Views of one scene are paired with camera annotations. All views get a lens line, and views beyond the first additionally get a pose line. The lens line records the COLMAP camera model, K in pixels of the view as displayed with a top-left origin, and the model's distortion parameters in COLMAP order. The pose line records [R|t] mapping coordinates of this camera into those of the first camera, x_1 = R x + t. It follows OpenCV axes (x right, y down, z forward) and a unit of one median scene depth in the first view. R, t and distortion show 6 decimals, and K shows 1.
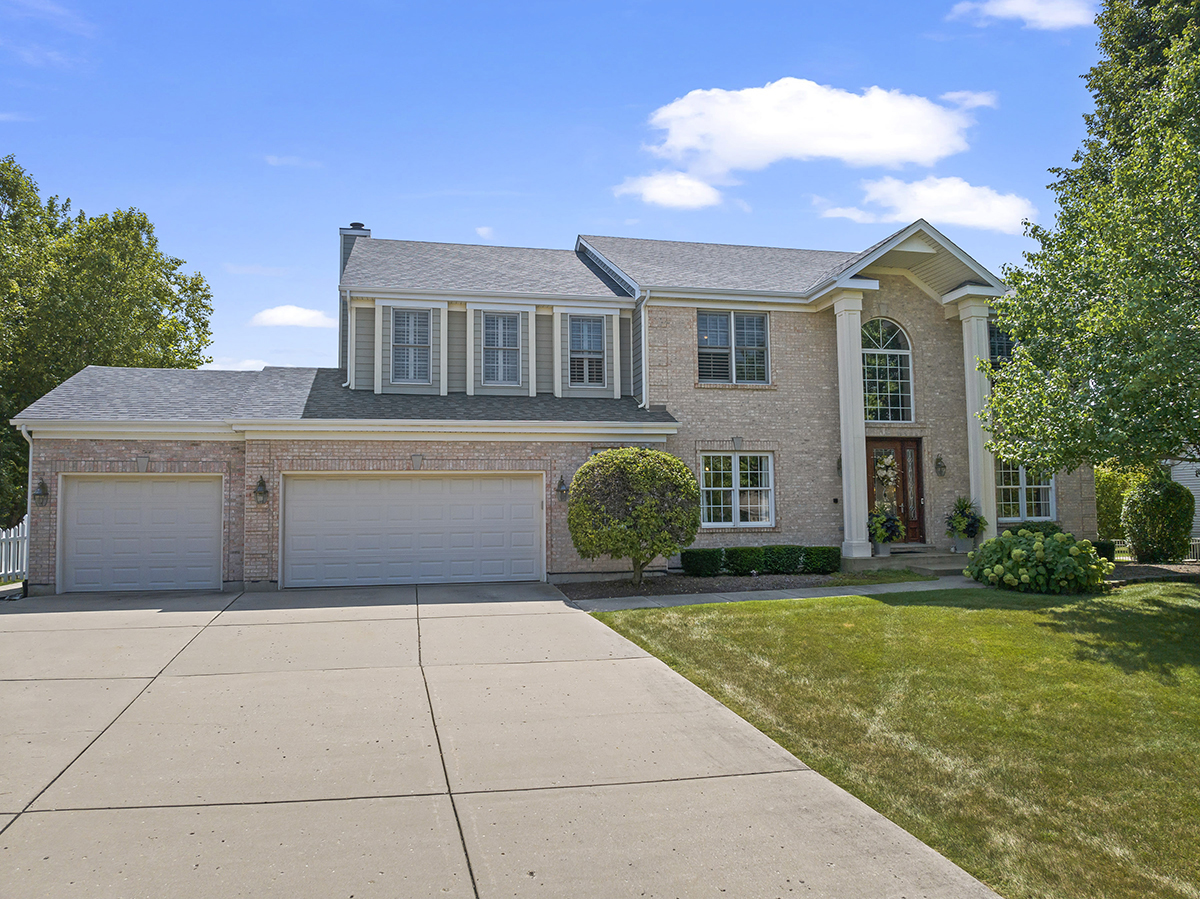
lens RADIAL K [[880.7, 0, 613.8], [0, 880.7, 444.5], [0, 0, 1]] dist [-0.012857, -0.039277]
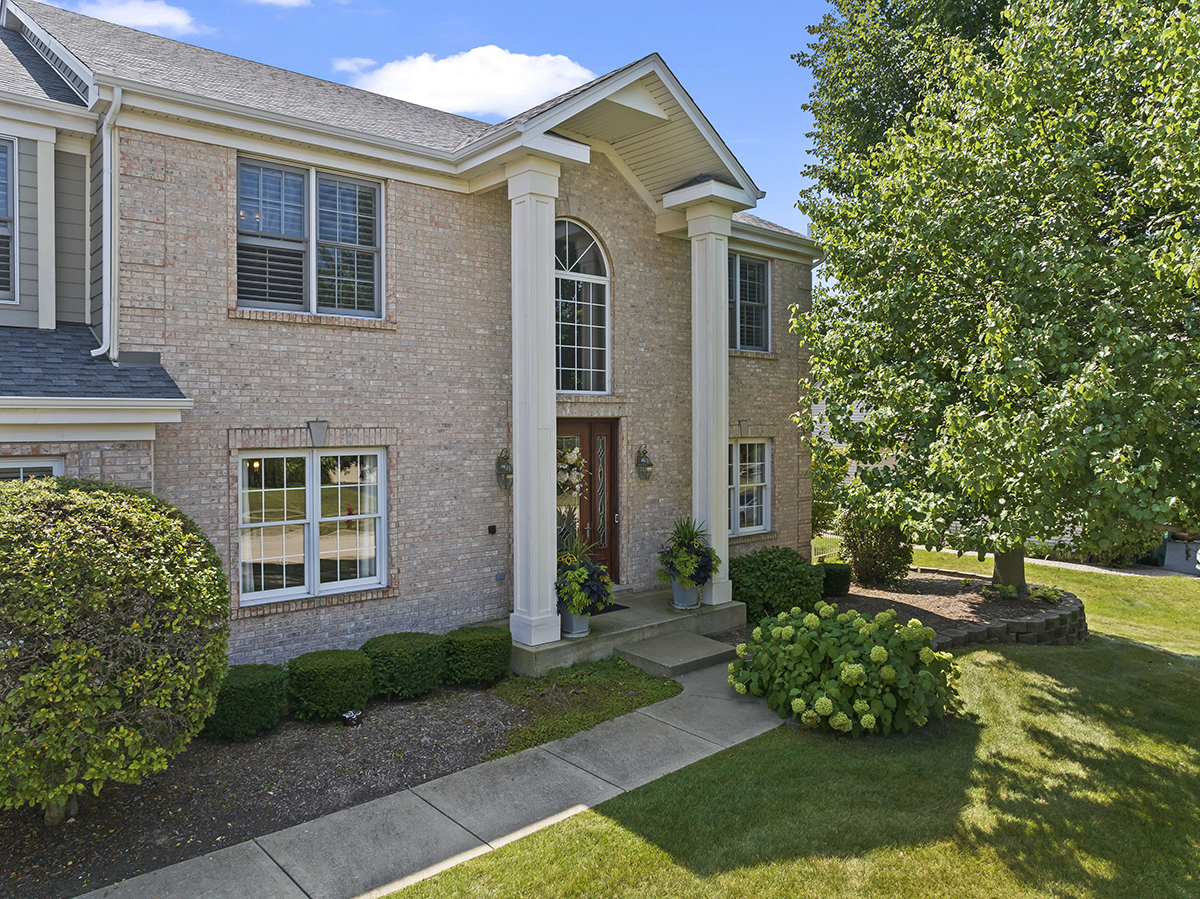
lens RADIAL K [[880.7, 0, 613.8], [0, 880.7, 444.5], [0, 0, 1]] dist [-0.012857, -0.039277]
pose [[0.886585, 0.003328, 0.462555, 0.056364], [-0.048091, 0.995218, 0.085015, -0.045578], [-0.460060, -0.097618, 0.882505, 0.466740]]
